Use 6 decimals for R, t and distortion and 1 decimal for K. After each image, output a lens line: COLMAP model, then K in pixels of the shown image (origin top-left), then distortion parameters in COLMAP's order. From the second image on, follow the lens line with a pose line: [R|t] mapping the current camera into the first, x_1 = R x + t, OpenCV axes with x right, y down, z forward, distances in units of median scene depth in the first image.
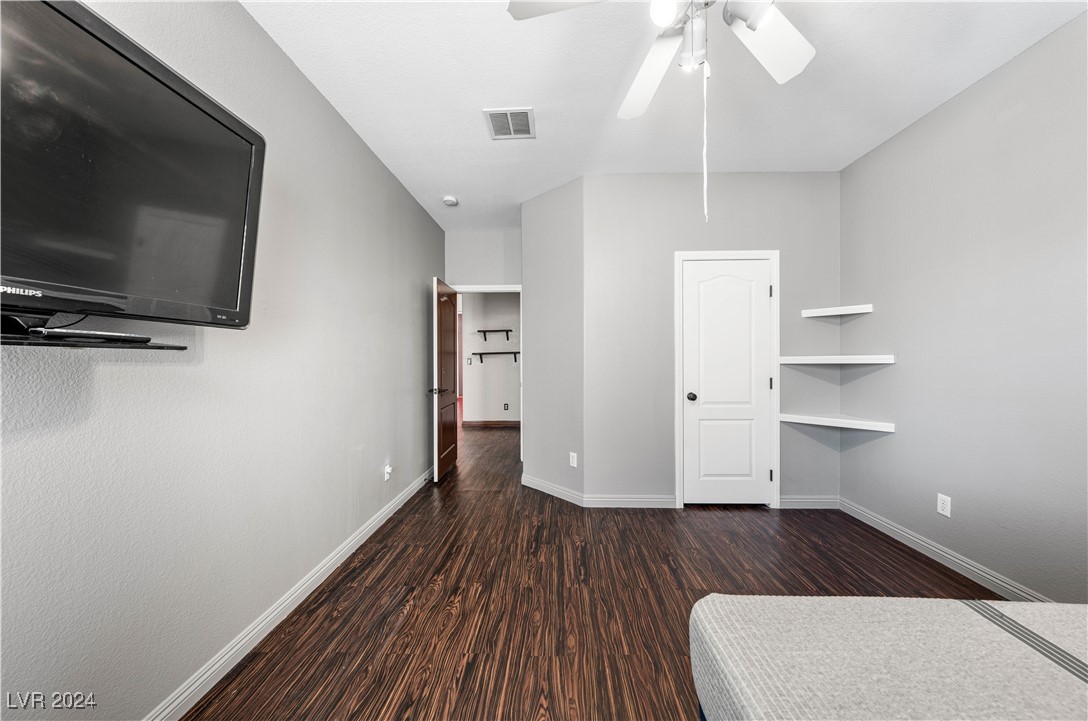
lens RADIAL K [[373.5, 0, 544.8], [0, 373.5, 357.6], [0, 0, 1]] dist [0.001672, -0.000021]
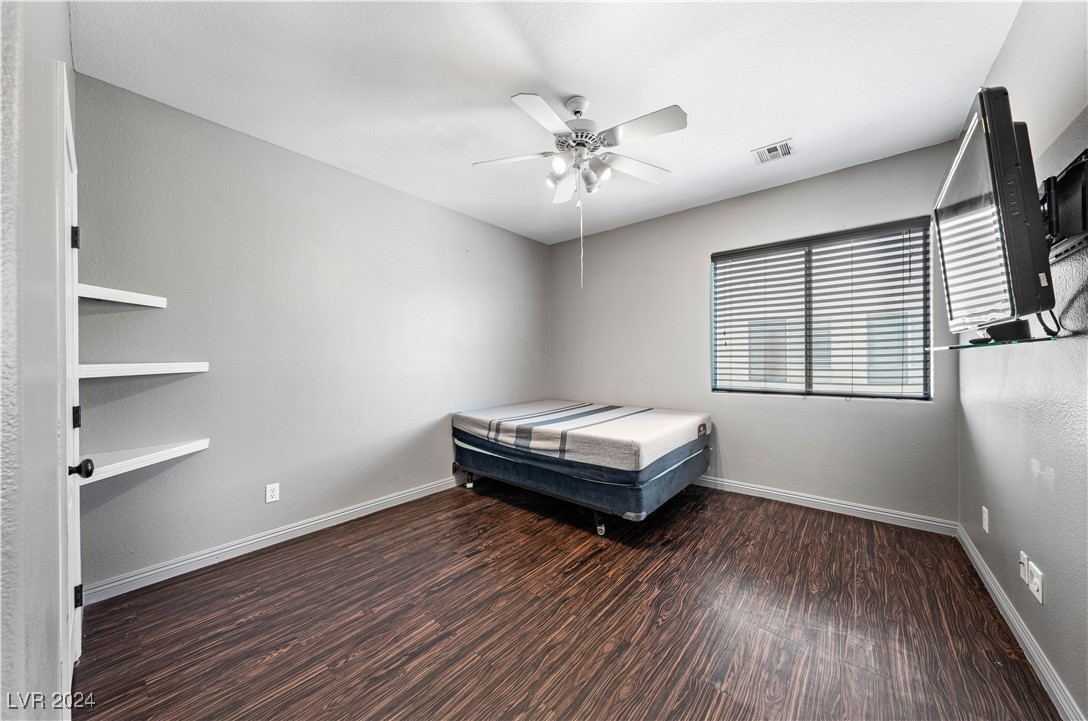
lens RADIAL K [[373.5, 0, 547.3], [0, 373.5, 361.1], [0, 0, 1]] dist [0.001672, -0.000021]
pose [[-0.791350, 0.008938, 0.611298, -0.359751], [0.011832, 0.999930, 0.000698, -0.001427], [-0.611249, 0.007786, -0.791400, 1.637370]]
